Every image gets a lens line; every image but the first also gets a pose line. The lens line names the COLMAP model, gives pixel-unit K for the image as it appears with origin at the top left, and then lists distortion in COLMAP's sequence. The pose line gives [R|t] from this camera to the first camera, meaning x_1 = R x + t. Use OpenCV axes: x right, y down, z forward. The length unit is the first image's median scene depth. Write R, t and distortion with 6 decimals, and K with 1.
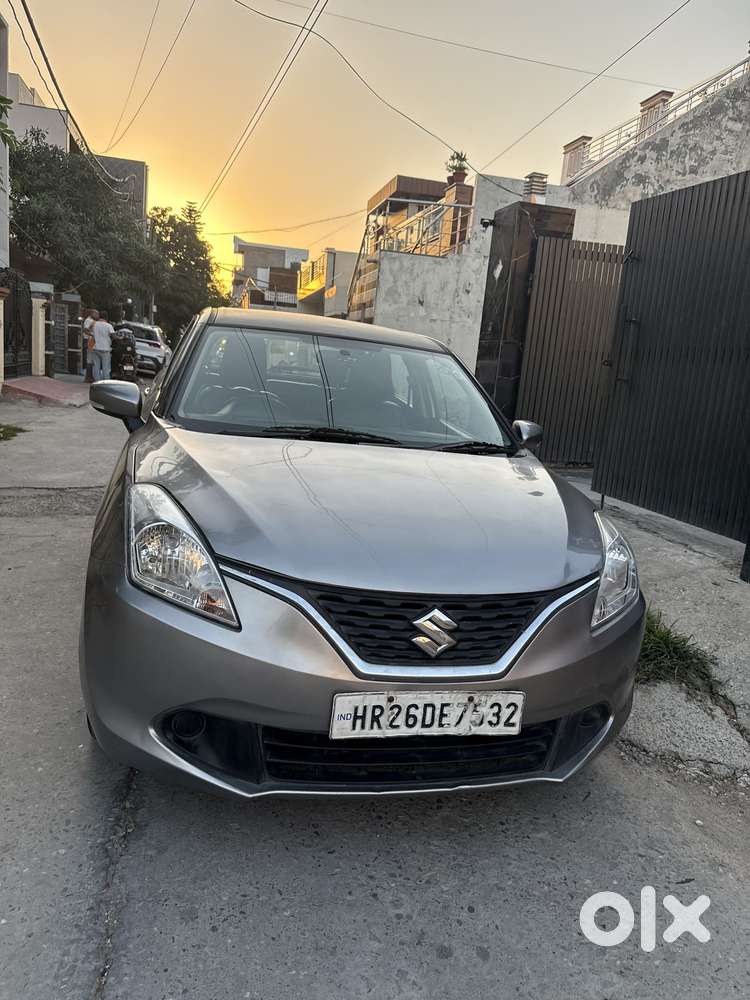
lens RADIAL K [[709.7, 0, 375.0], [0, 709.7, 500.0], [0, 0, 1]] dist [0.026021, -0.043541]
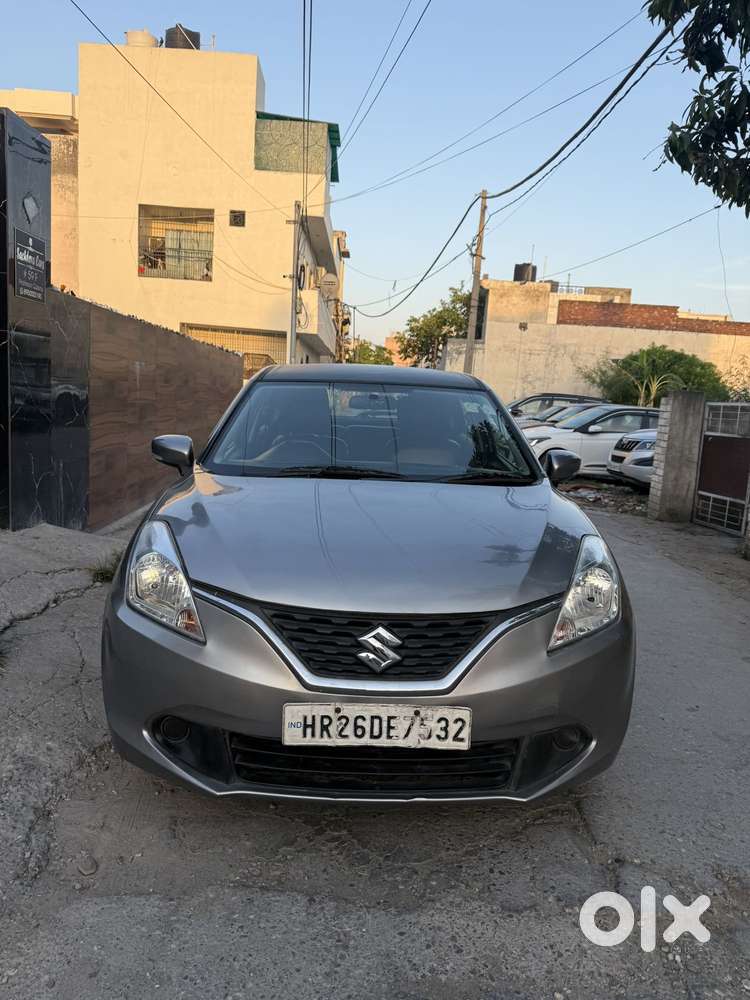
lens RADIAL K [[707.5, 0, 376.0], [0, 707.5, 501.1], [0, 0, 1]] dist [0.020879, -0.028694]
pose [[0.975876, -0.036597, -0.215238, 0.301867], [0.025102, 0.998121, -0.055899, 0.021576], [0.216879, 0.049148, 0.974961, -0.055384]]
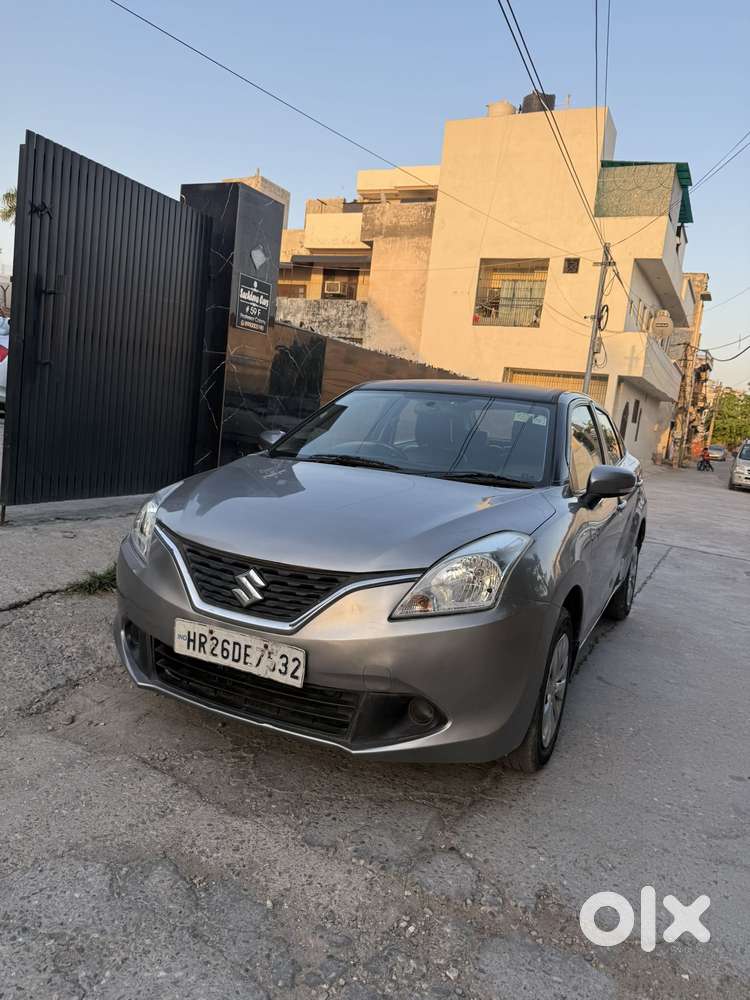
lens RADIAL K [[704.4, 0, 378.5], [0, 704.4, 495.2], [0, 0, 1]] dist [0.059237, -0.086068]
pose [[0.771447, 0.031624, -0.635507, 1.019456], [-0.125944, 0.986593, -0.103789, 0.118275], [0.623705, 0.160106, 0.765087, 0.133357]]
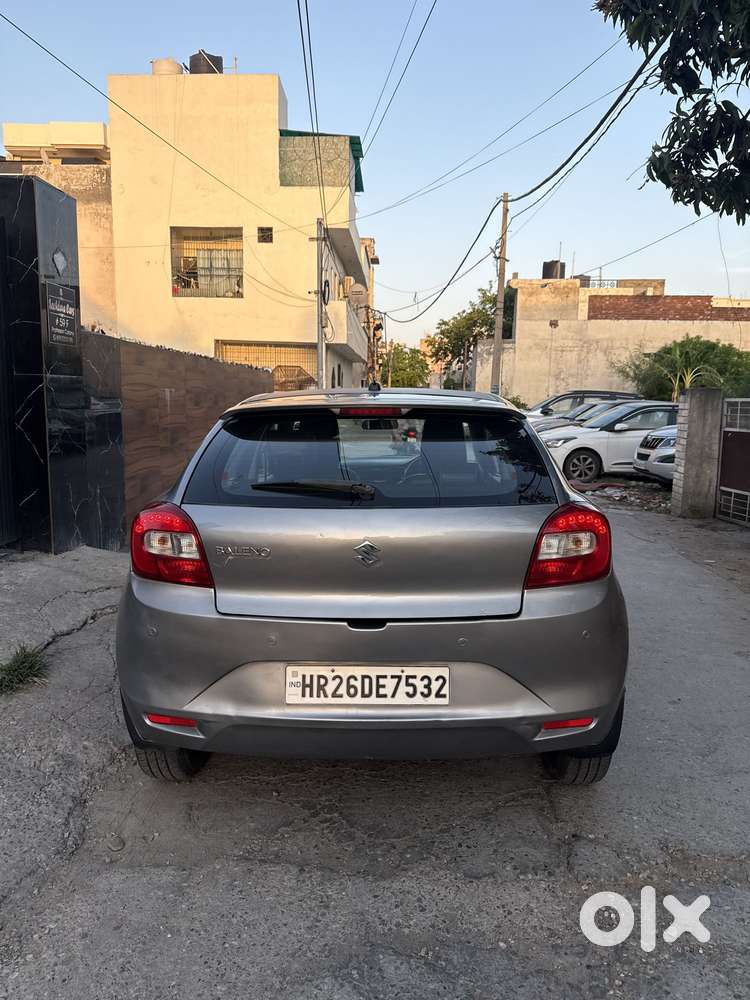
lens RADIAL K [[707.5, 0, 376.0], [0, 707.5, 501.1], [0, 0, 1]] dist [0.020879, -0.028694]
pose [[0.959536, -0.074489, -0.271554, 0.462356], [0.059773, 0.996280, -0.062078, -0.004543], [0.275168, 0.043334, 0.960419, -0.196723]]
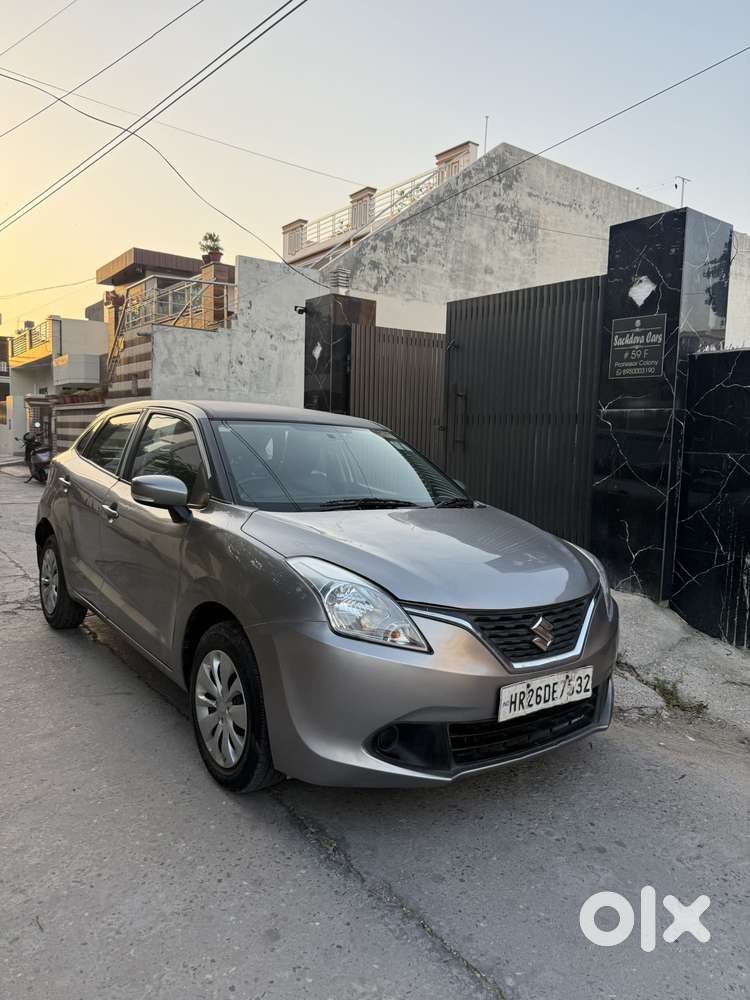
lens RADIAL K [[707.5, 0, 376.0], [0, 707.5, 501.1], [0, 0, 1]] dist [0.020879, -0.028694]
pose [[0.917842, -0.093507, 0.385776, -0.702596], [0.123600, 0.990867, -0.053898, -0.037258], [-0.377213, 0.097152, 0.921017, -0.188477]]
